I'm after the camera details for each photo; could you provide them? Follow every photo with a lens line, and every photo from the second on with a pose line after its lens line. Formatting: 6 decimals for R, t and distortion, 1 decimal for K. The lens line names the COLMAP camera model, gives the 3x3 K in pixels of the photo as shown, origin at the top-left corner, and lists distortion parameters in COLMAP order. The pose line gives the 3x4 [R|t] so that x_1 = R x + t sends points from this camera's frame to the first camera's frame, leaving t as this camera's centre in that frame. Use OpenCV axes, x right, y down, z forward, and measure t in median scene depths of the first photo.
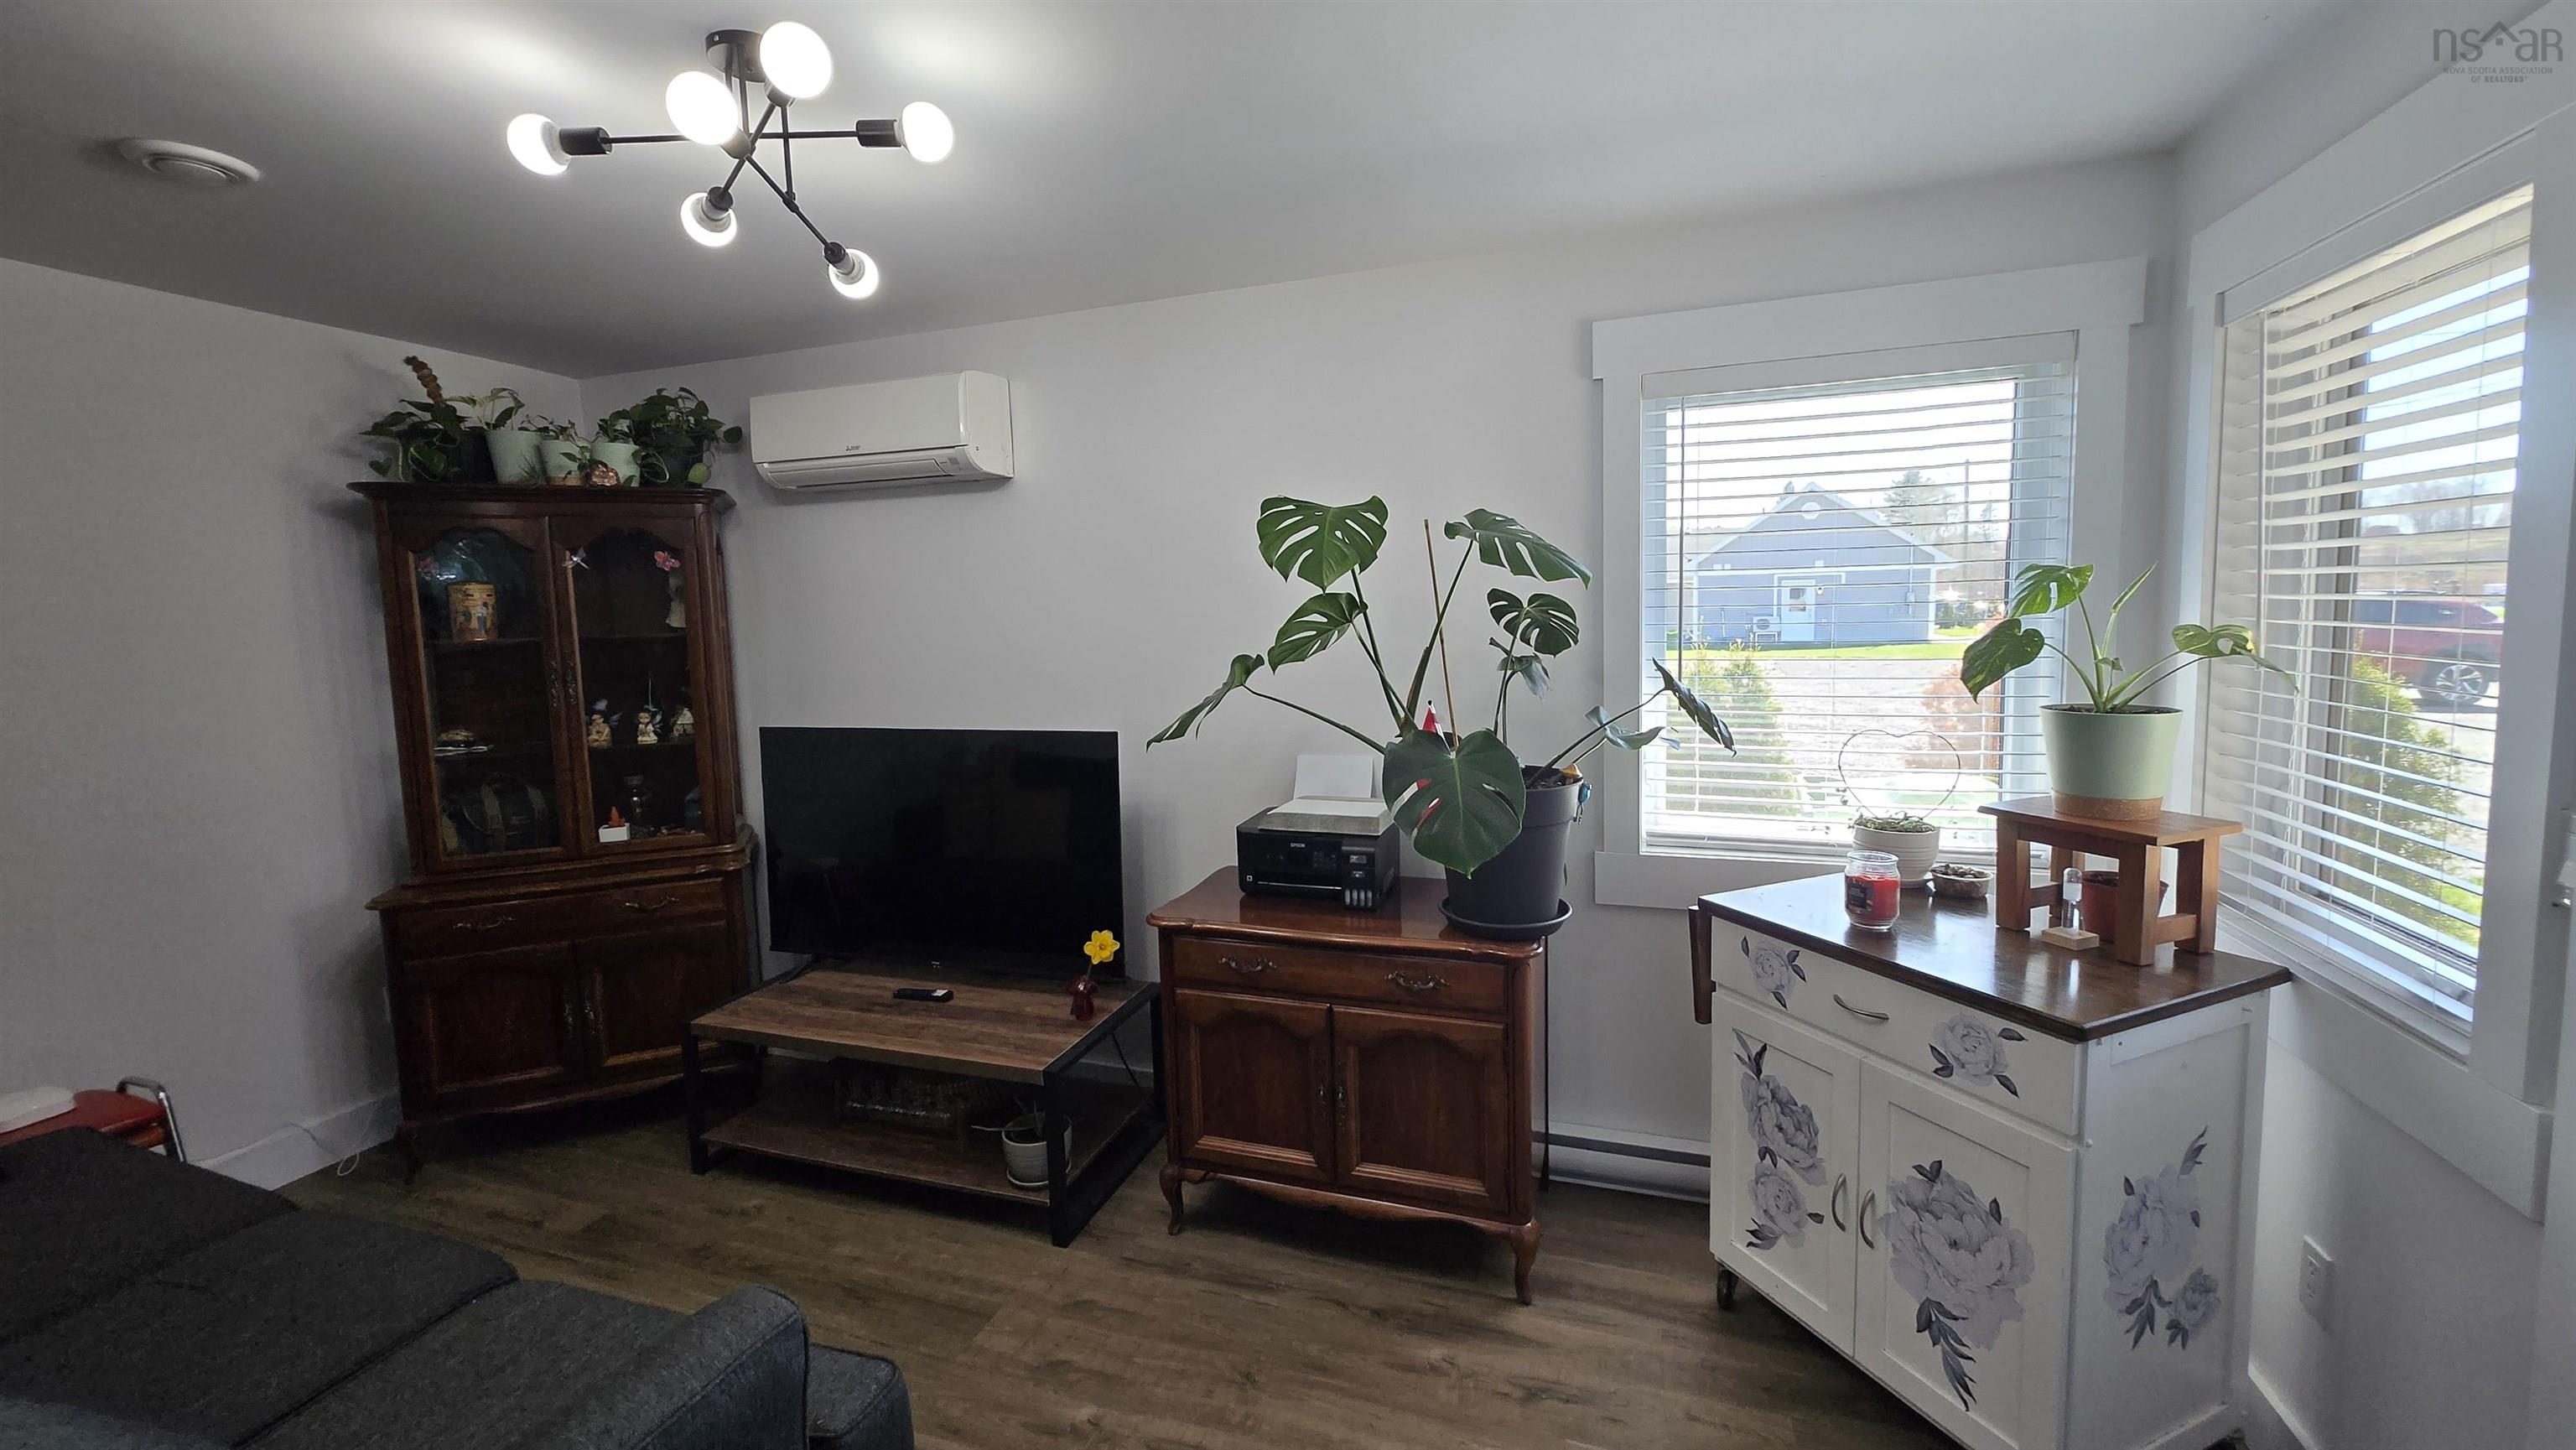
lens RADIAL K [[1015.4, 0, 1284.5], [0, 1015.4, 697.0], [0, 0, 1]] dist [0.002906, -0.000287]
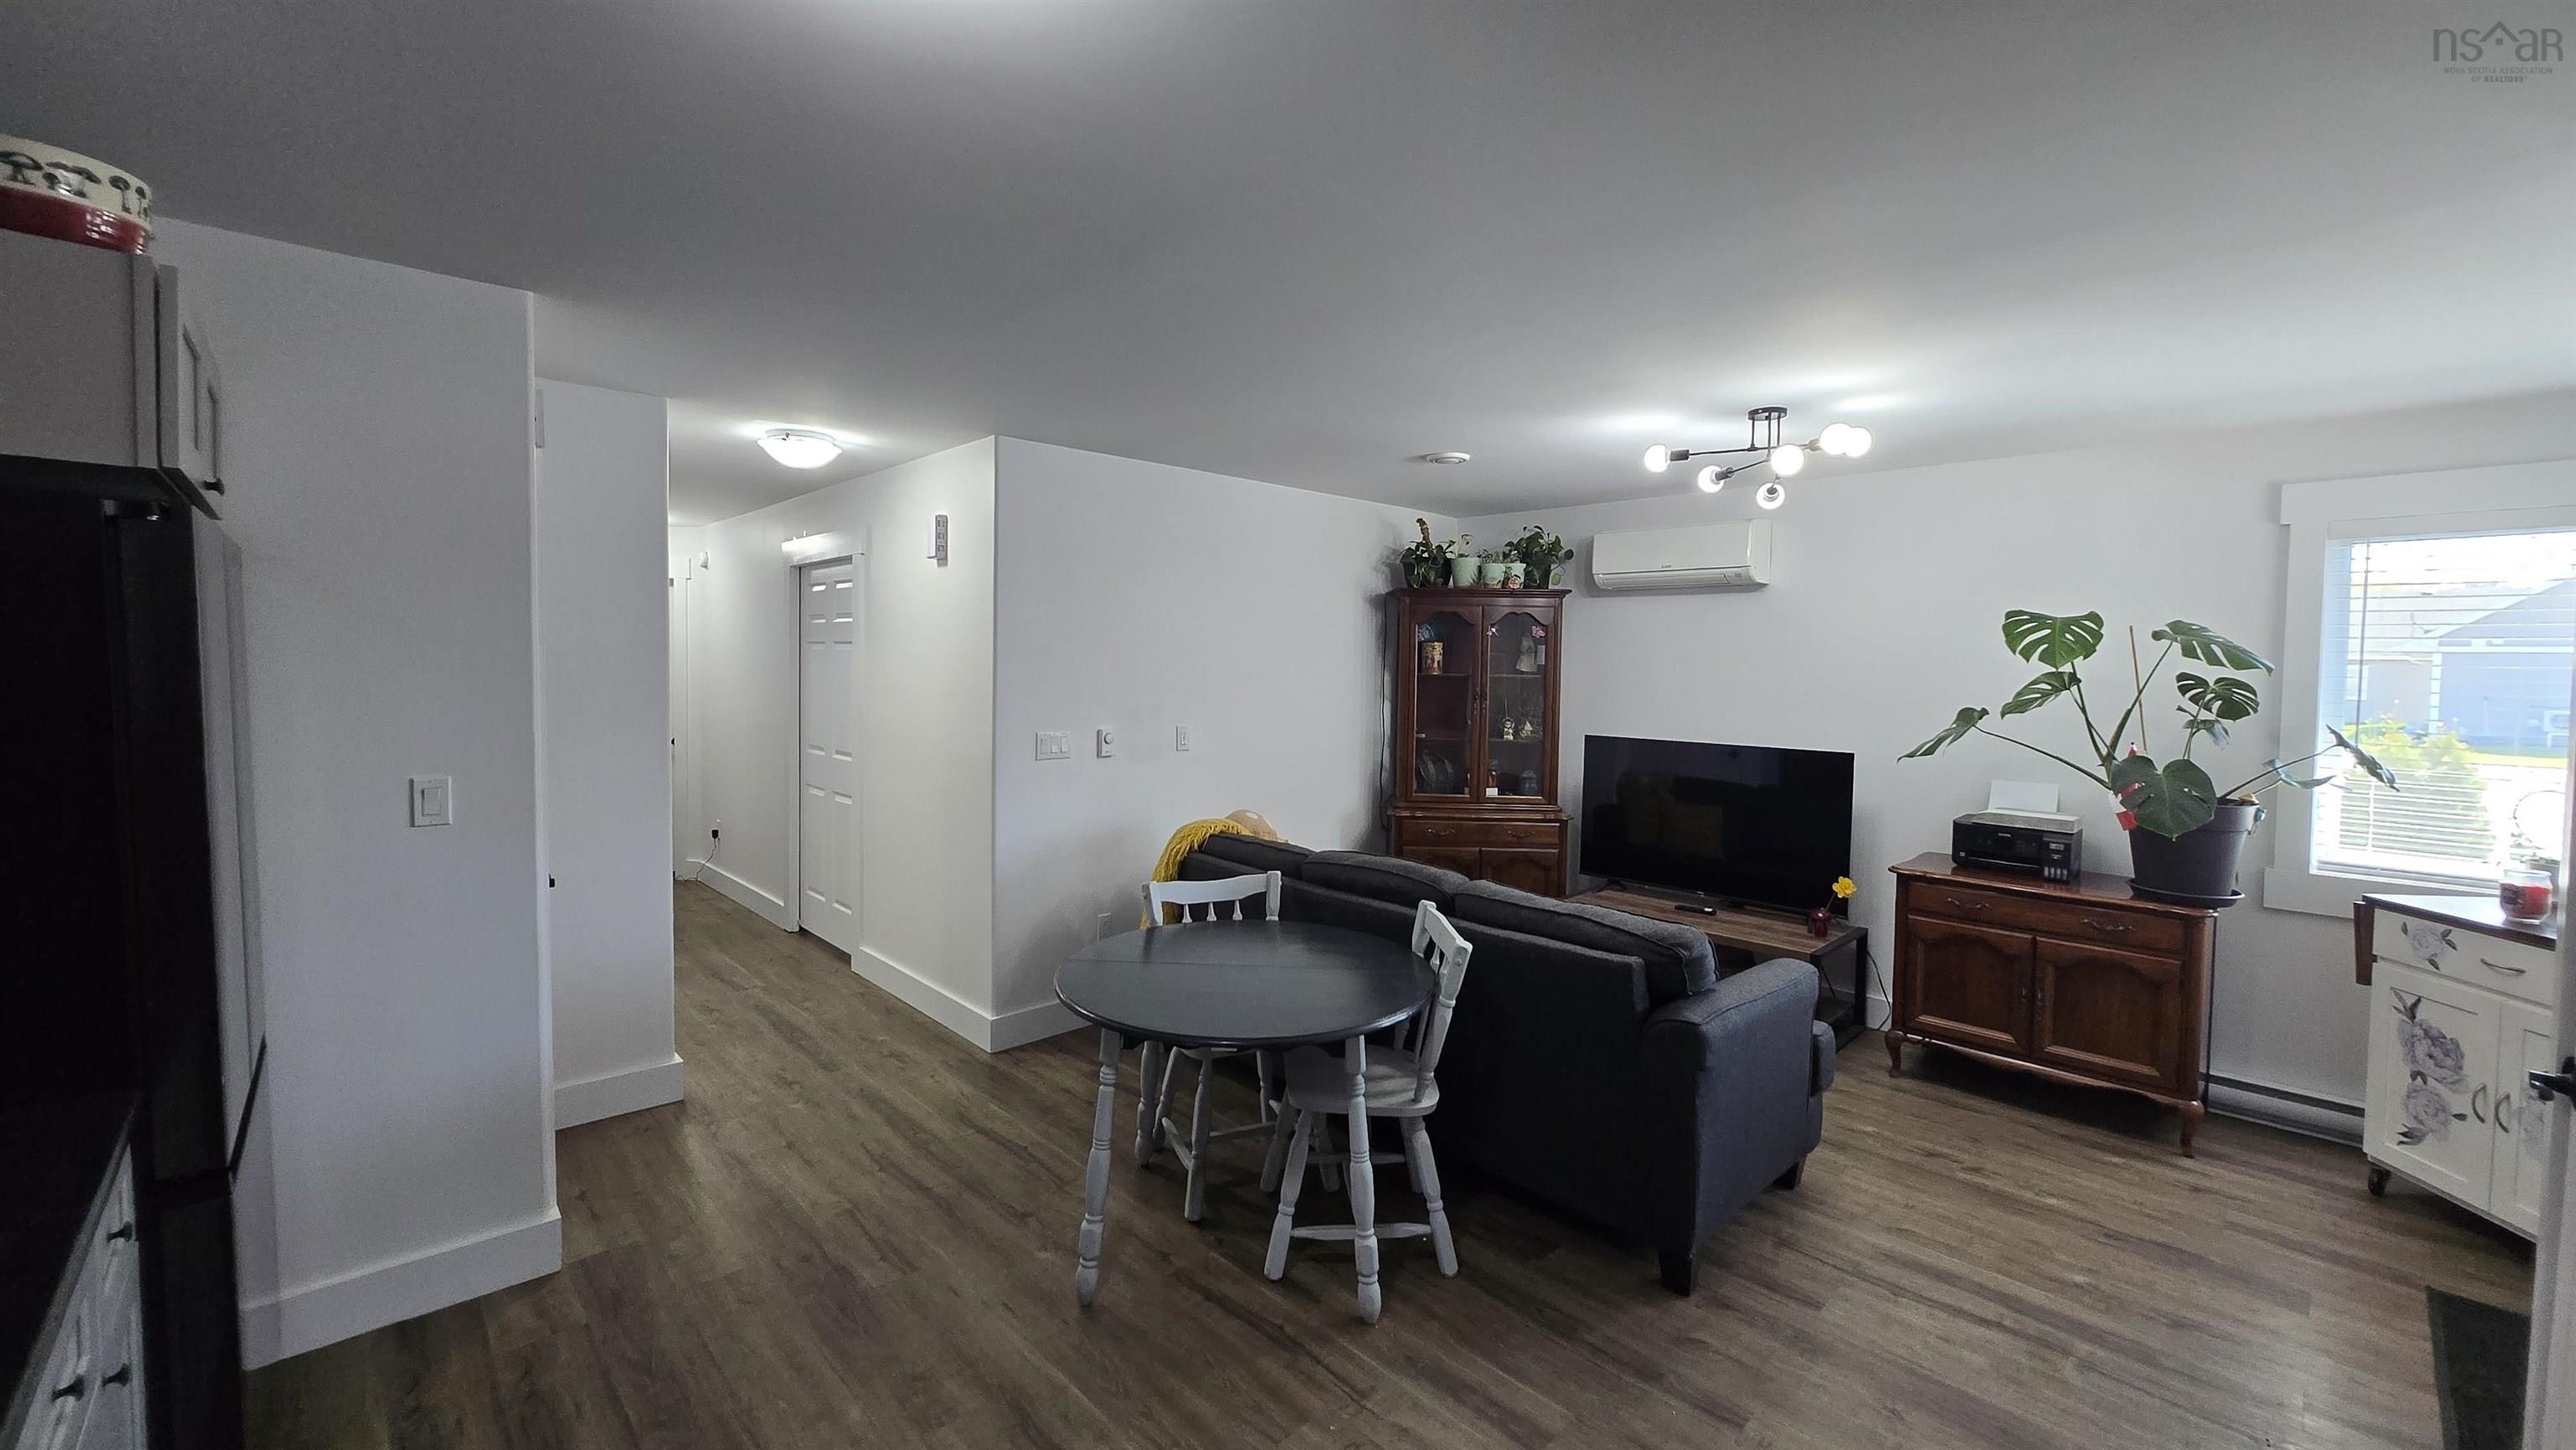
lens RADIAL K [[1015.4, 0, 1284.5], [0, 1015.4, 697.0], [0, 0, 1]] dist [0.002906, -0.000287]
pose [[0.892648, 0.056316, -0.447222, -0.301397], [-0.079098, 0.996340, -0.032416, 0.081361], [0.443760, 0.064310, 0.893835, -0.911659]]
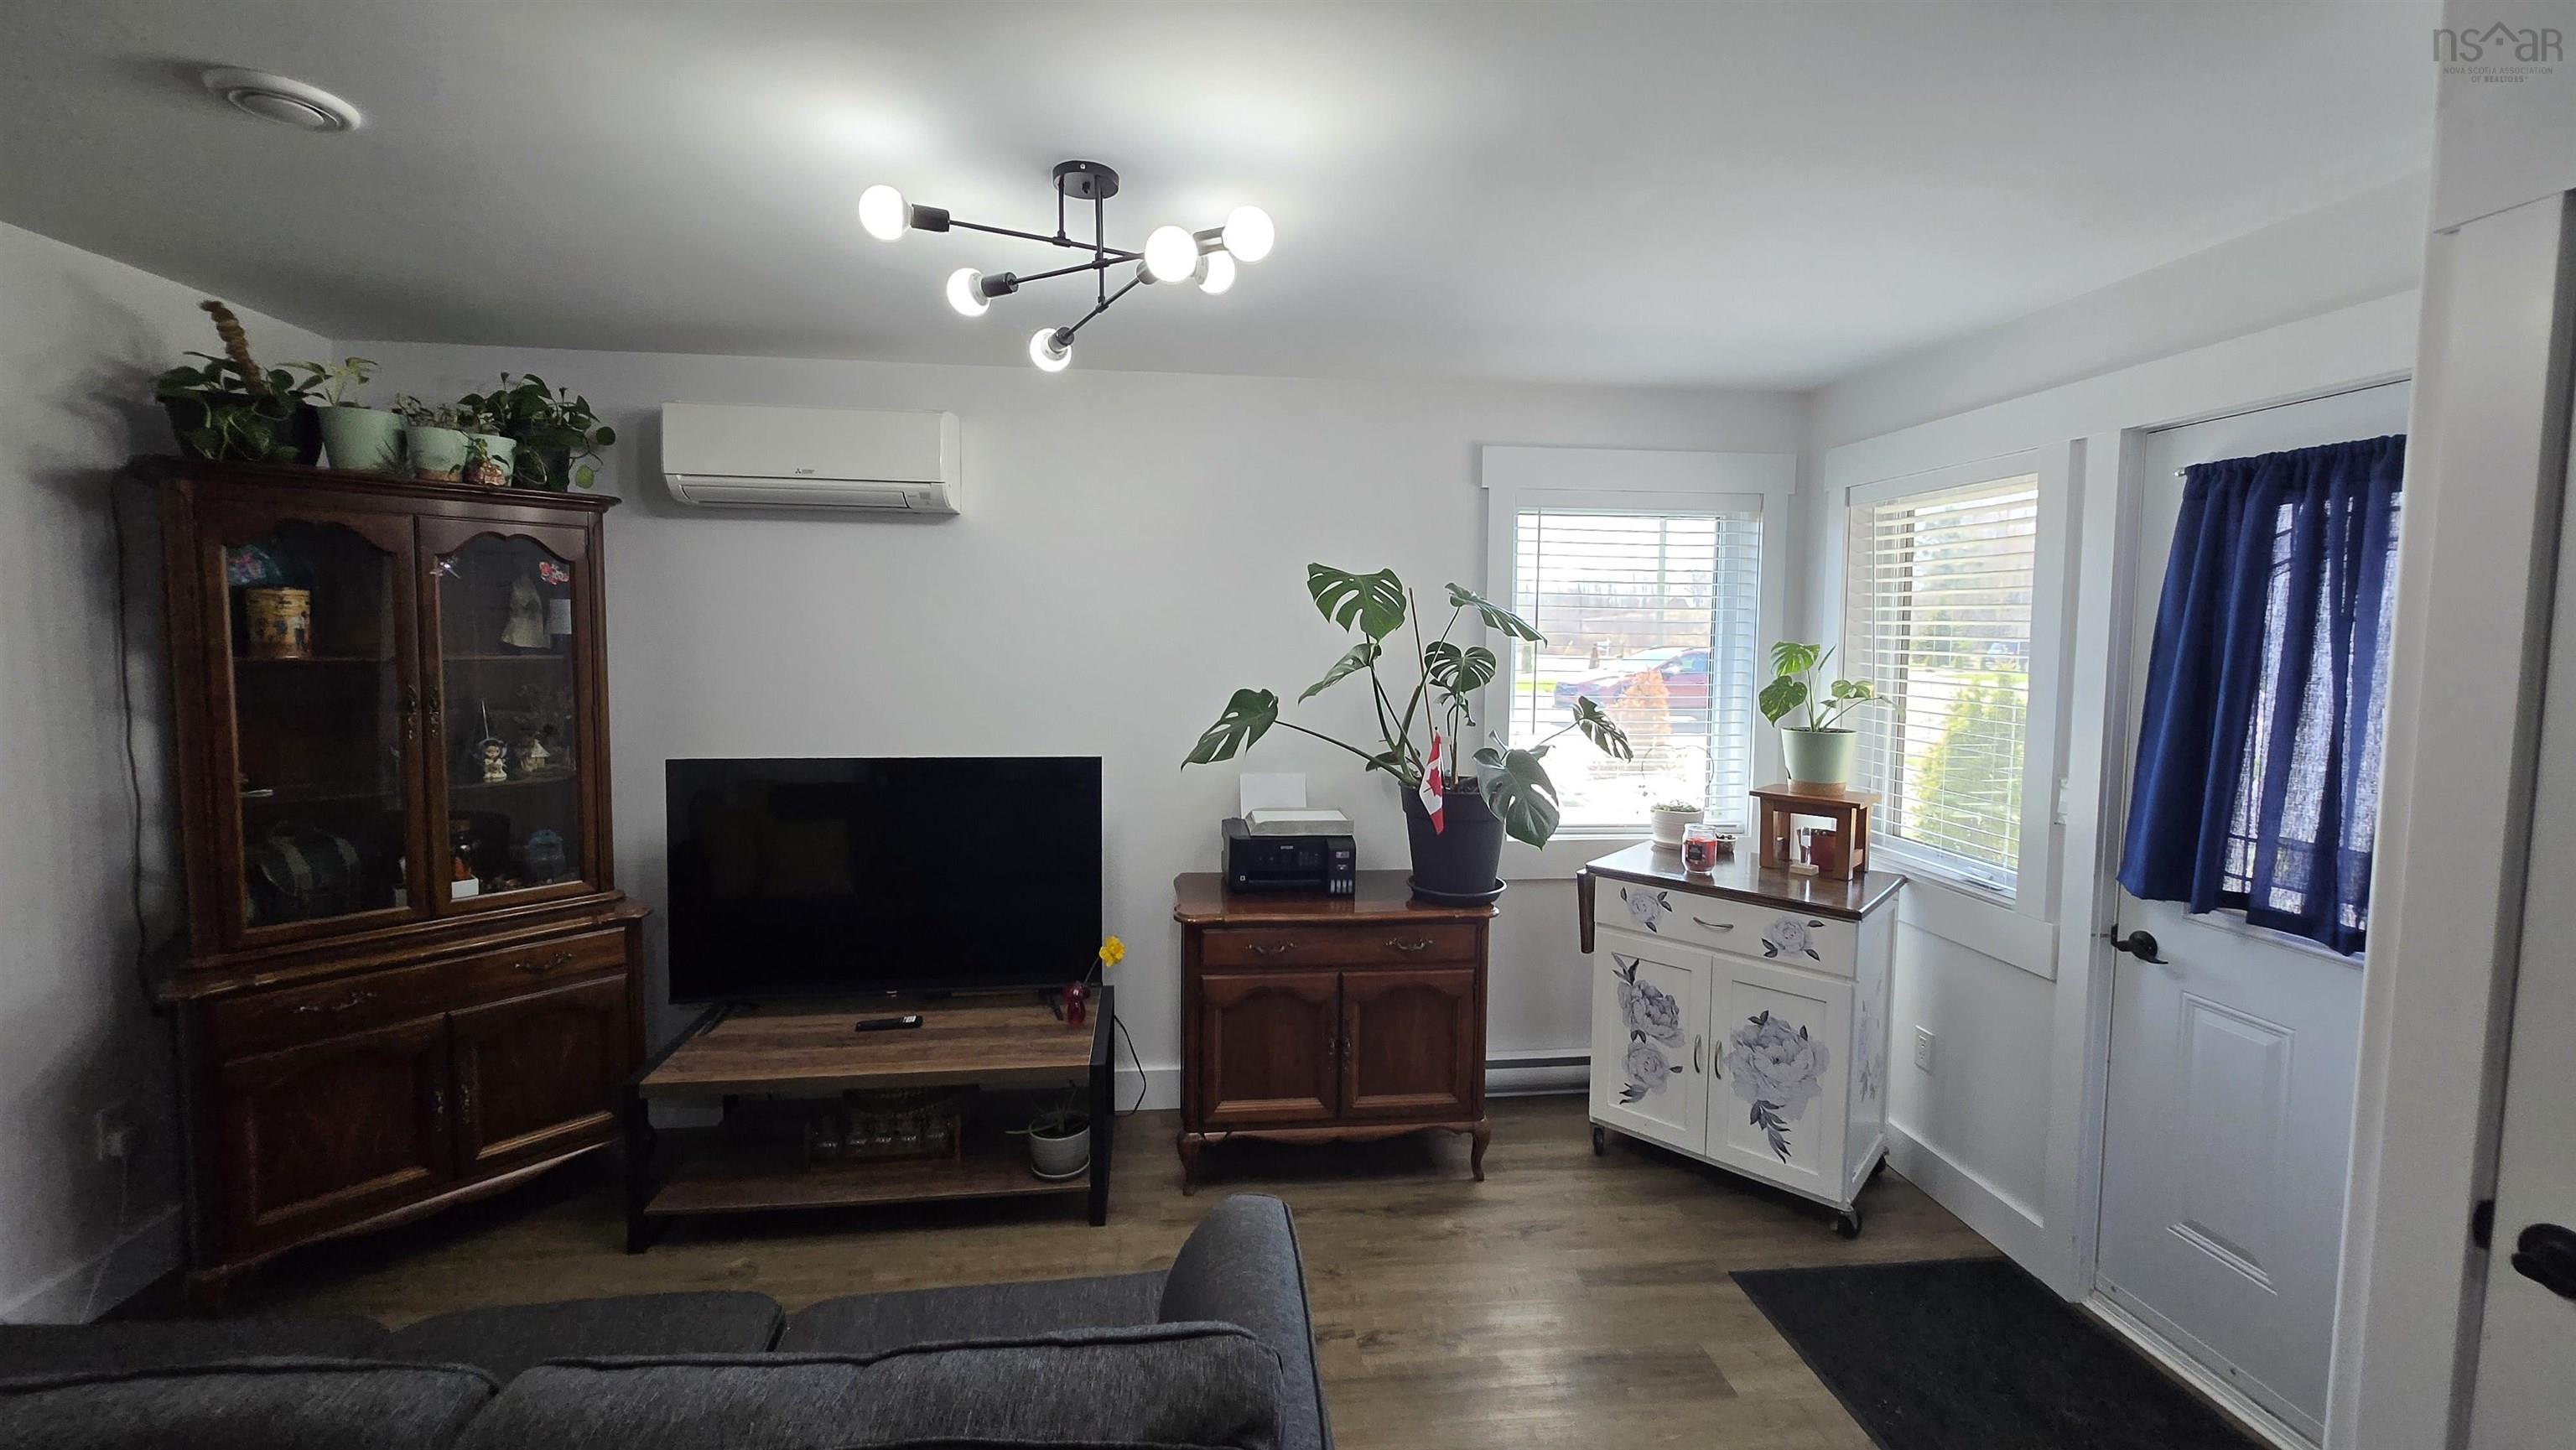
lens RADIAL K [[1006.0, 0, 1267.1], [0, 1006.0, 698.2], [0, 0, 1]] dist [0.001474, 0.000117]
pose [[0.901171, 0.008623, 0.433379, -0.570862], [0.003643, 0.999616, -0.027466, 0.001485], [-0.433449, 0.026330, 0.900793, -0.078914]]
